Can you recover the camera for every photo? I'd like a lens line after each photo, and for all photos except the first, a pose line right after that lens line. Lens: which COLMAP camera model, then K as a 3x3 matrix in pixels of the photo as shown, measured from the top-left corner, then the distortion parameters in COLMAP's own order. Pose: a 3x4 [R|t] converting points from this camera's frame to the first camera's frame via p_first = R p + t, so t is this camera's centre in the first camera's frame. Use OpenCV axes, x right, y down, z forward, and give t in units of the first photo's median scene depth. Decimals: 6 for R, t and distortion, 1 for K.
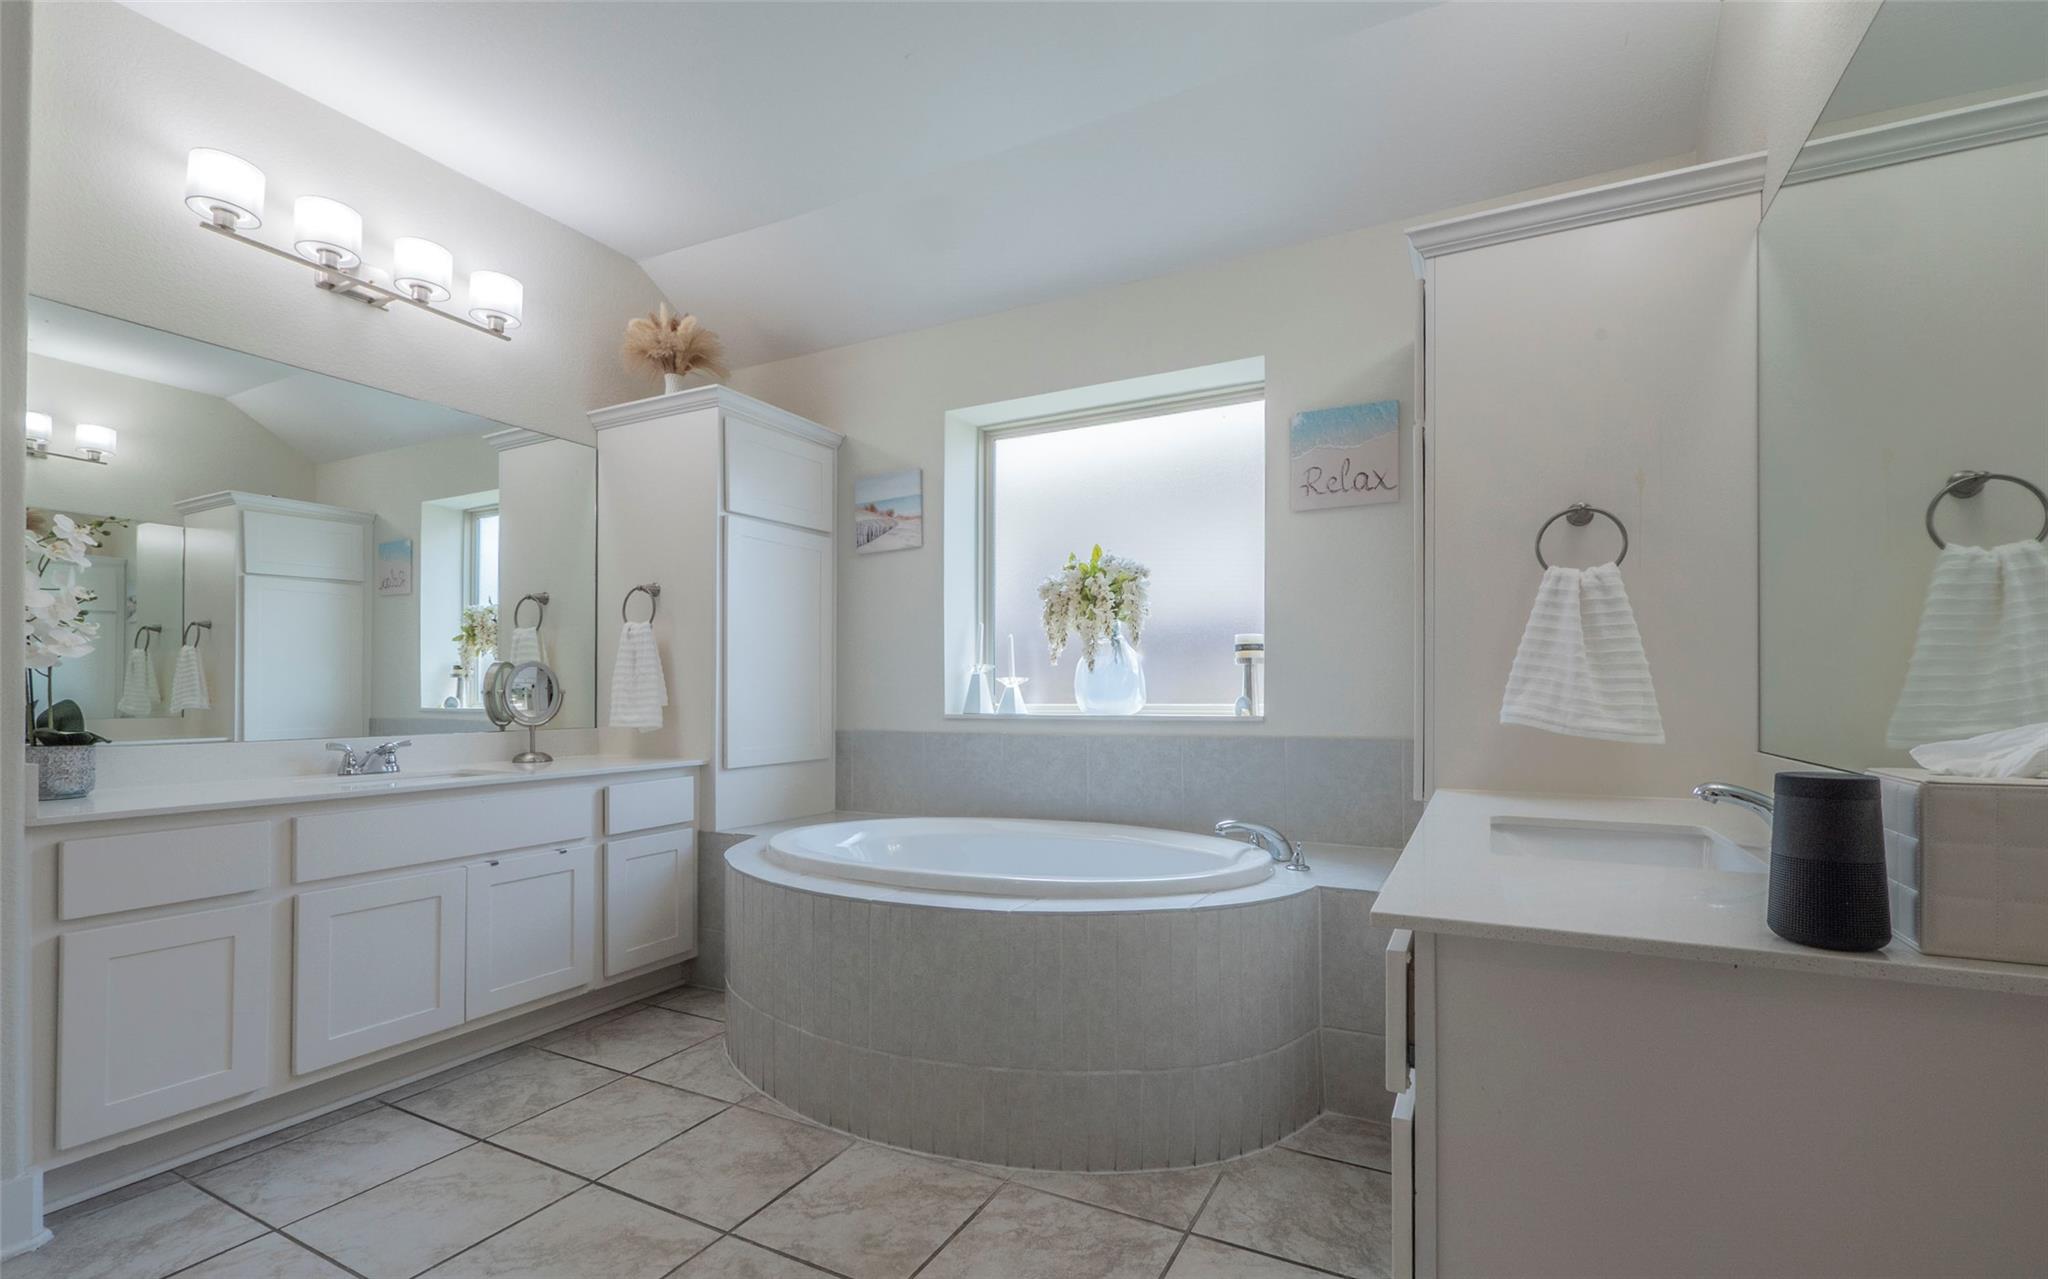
lens RADIAL K [[873.9, 0, 1055.8], [0, 873.9, 683.2], [0, 0, 1]] dist [-0.009042, 0.000059]
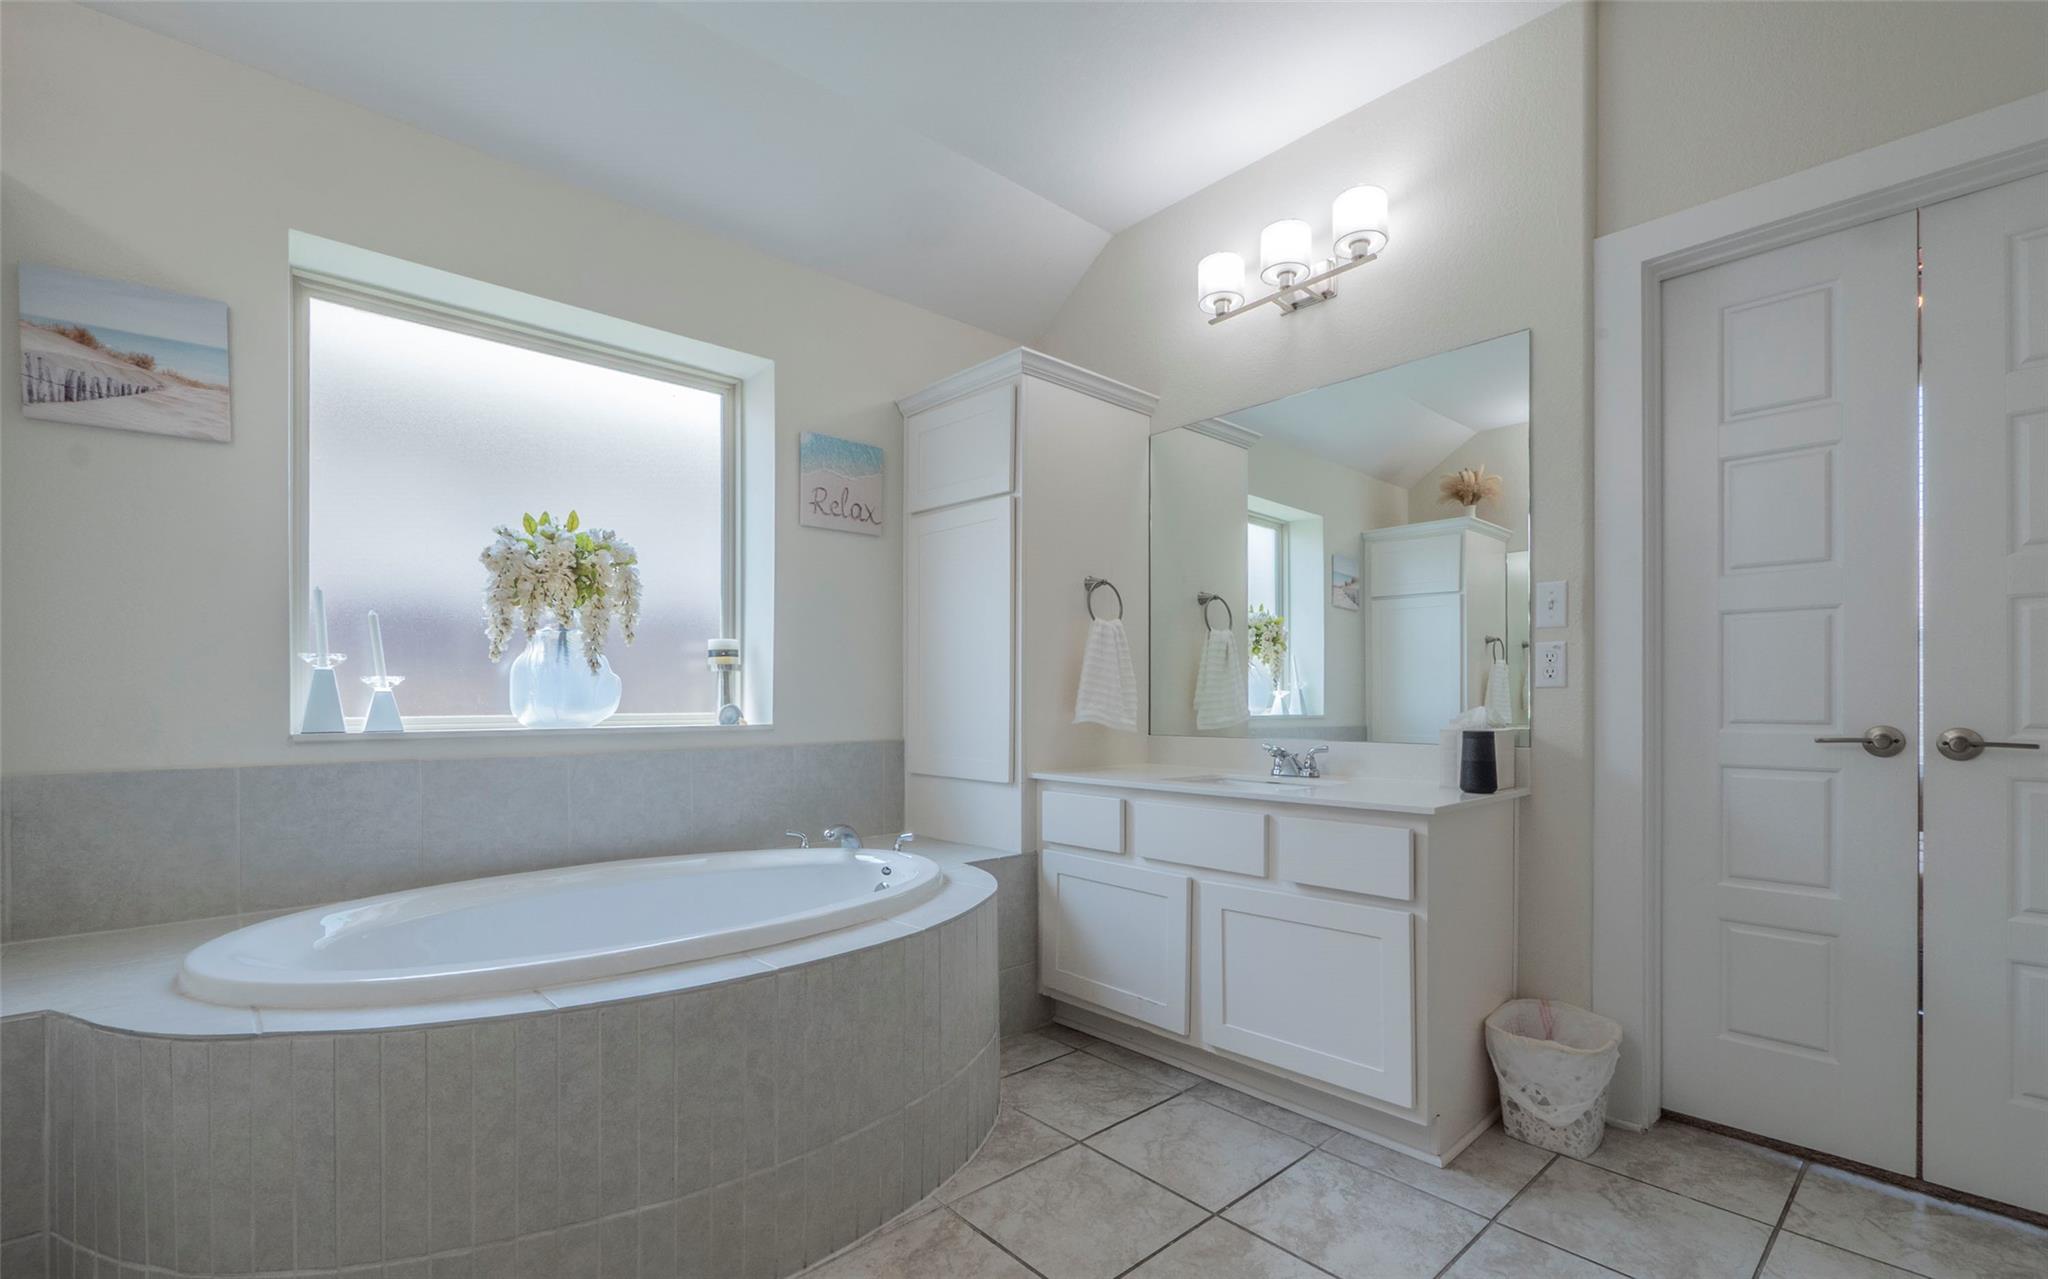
lens RADIAL K [[897.8, 0, 1034.5], [0, 897.8, 698.7], [0, 0, 1]] dist [-0.002777, -0.000295]
pose [[0.354055, 0.004421, 0.935214, -0.626015], [-0.010763, 0.999942, -0.000653, 0.006121], [-0.935163, -0.009834, 0.354082, 0.368672]]
